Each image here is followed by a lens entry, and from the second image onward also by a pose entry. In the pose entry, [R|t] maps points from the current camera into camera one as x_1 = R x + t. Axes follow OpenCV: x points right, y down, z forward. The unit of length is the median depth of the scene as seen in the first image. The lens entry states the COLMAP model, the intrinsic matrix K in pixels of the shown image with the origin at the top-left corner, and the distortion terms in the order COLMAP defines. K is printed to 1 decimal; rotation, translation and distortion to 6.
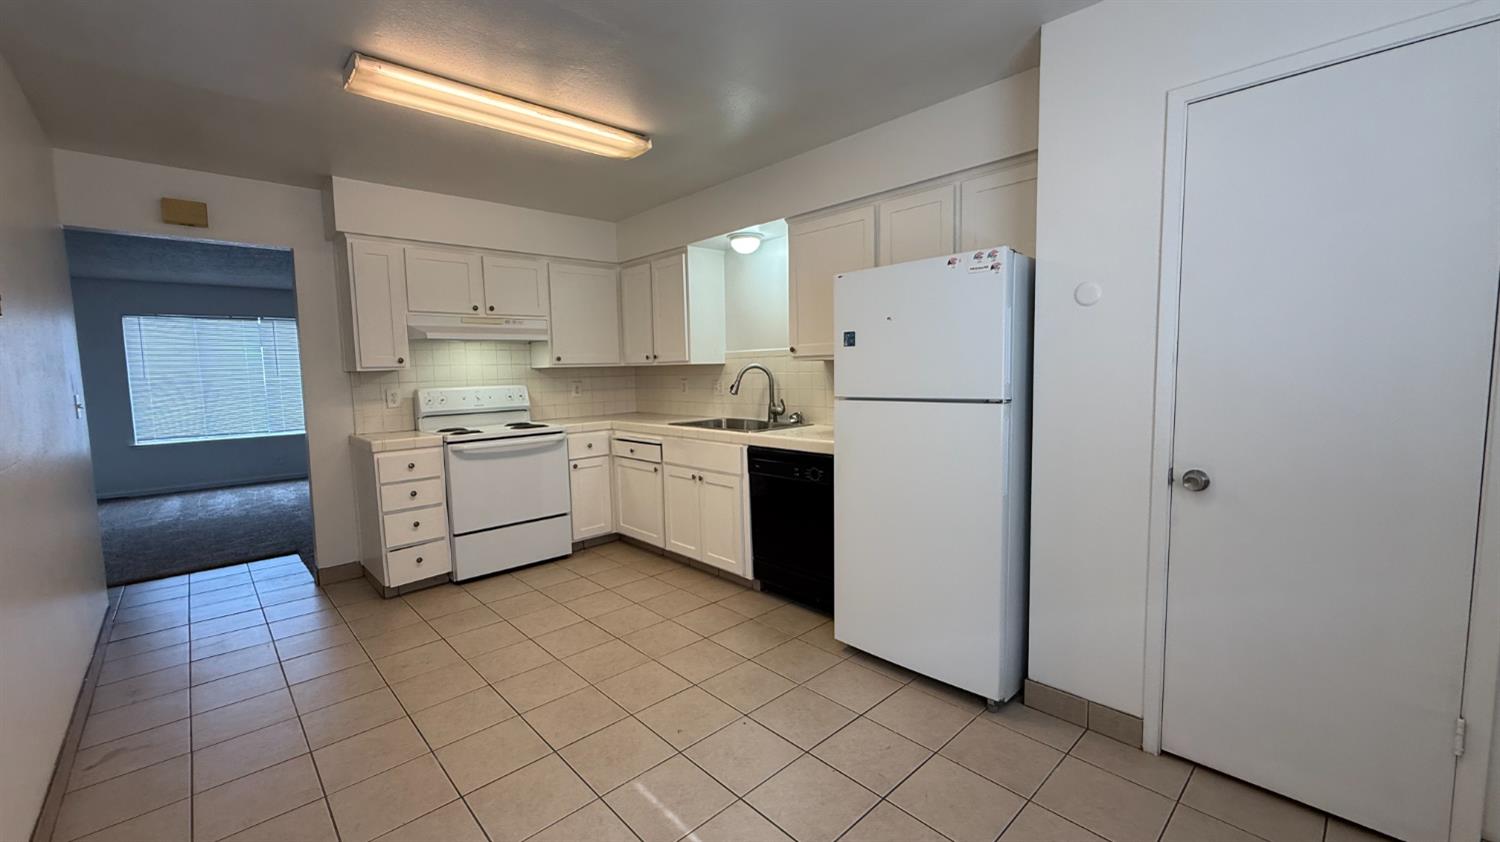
lens RADIAL K [[600.3, 0, 748.8], [0, 600.3, 417.3], [0, 0, 1]] dist [-0.003590, 0.001763]
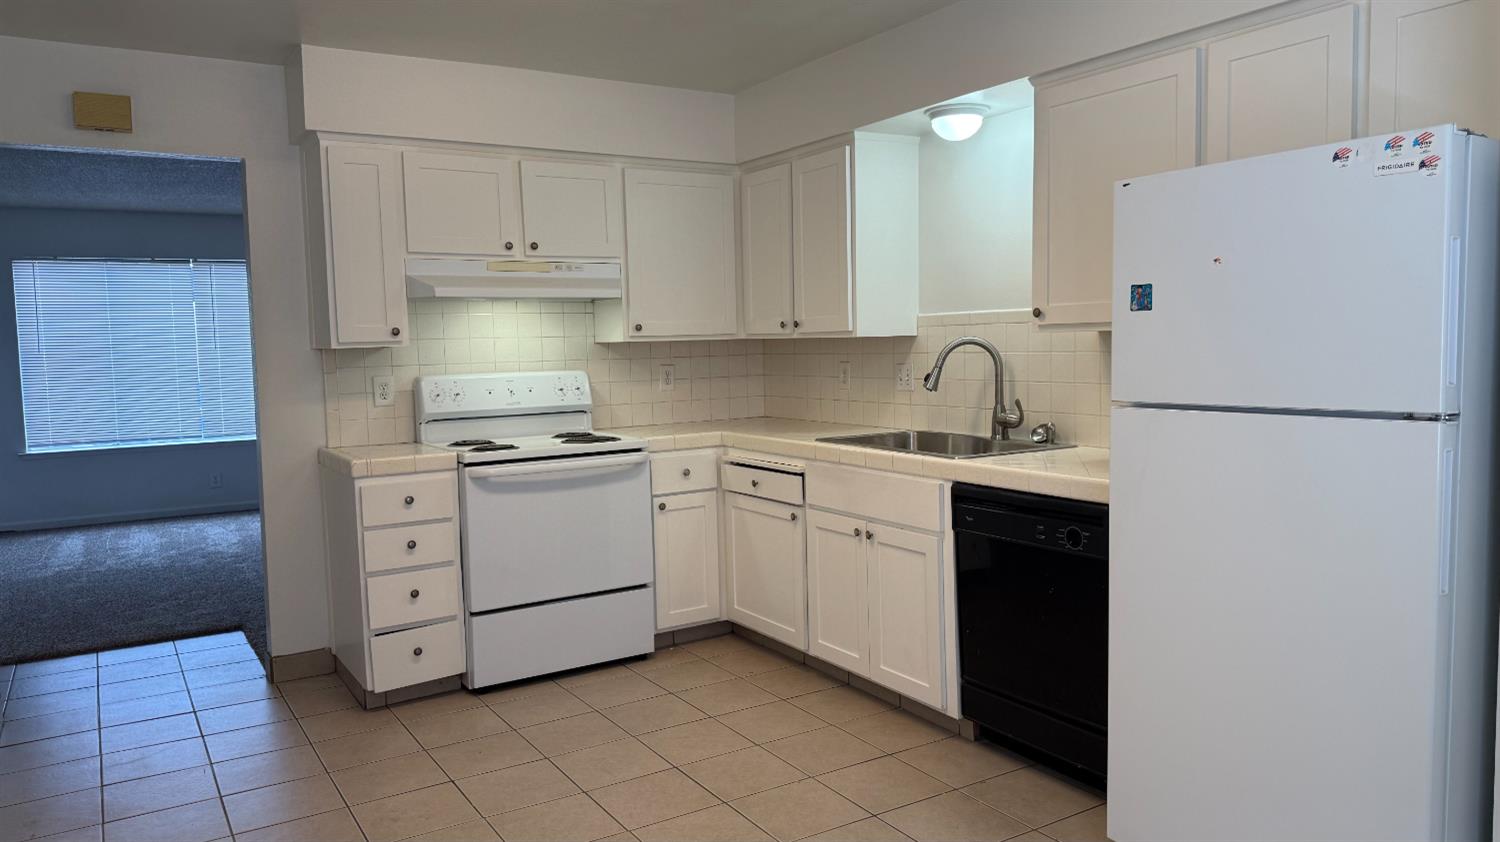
lens RADIAL K [[1063.8, 0, 758.1], [0, 1063.8, 416.7], [0, 0, 1]] dist [0.048866, -0.055245]
pose [[0.981060, 0.015726, -0.193066, 0.010678], [-0.016264, 0.999867, -0.001200, -0.010199], [0.193021, 0.004318, 0.981185, -0.027658]]
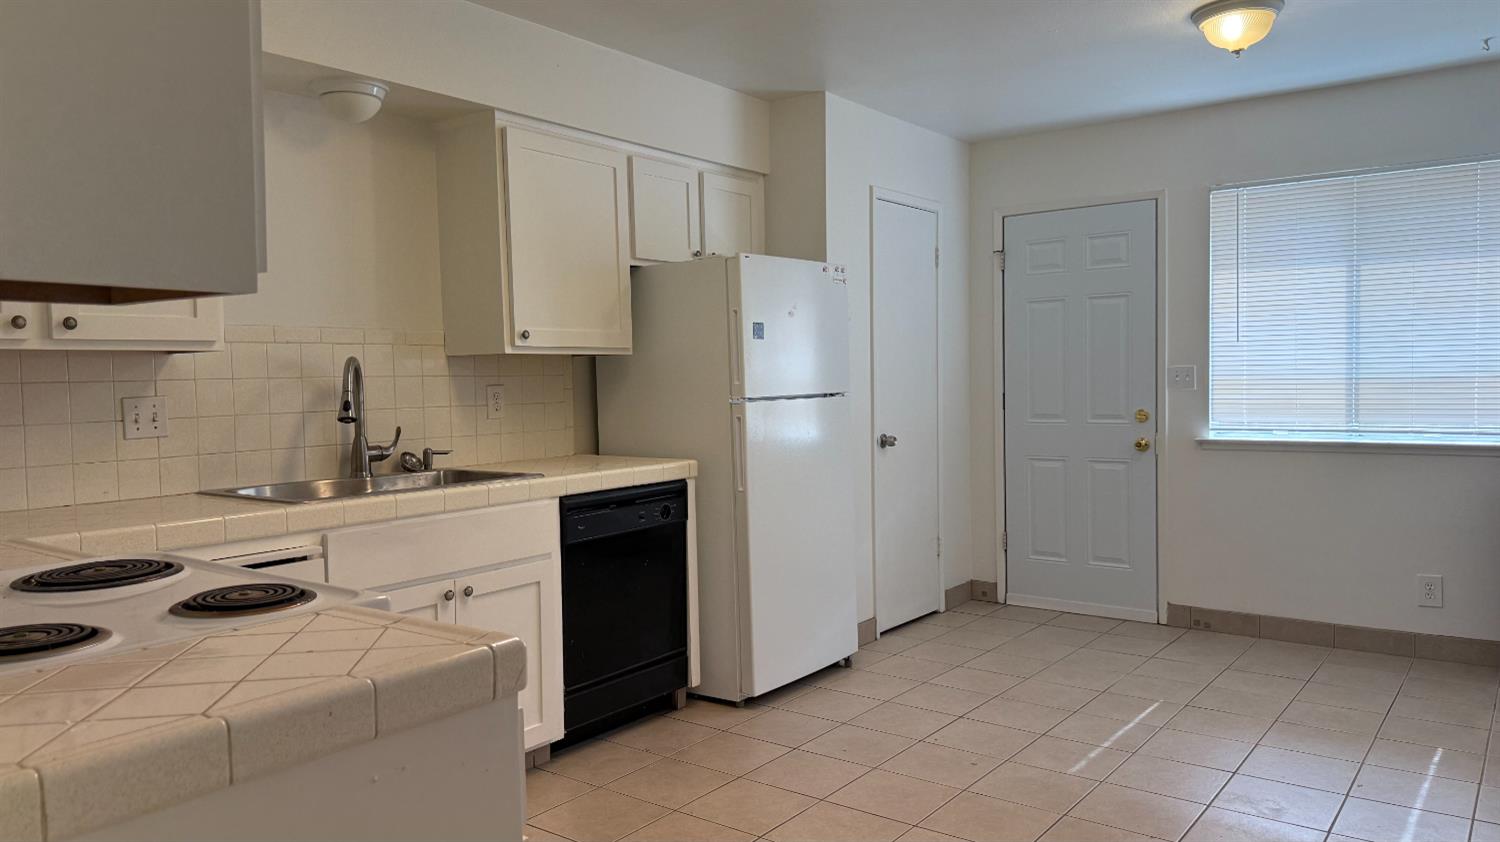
lens RADIAL K [[1063.8, 0, 732.2], [0, 1063.8, 394.1], [0, 0, 1]] dist [0.048866, -0.055245]
pose [[-0.166260, 0.001913, 0.986080, -1.027713], [0.096935, 0.995186, 0.014413, -0.049377], [-0.981306, 0.097982, -0.165645, 0.995288]]
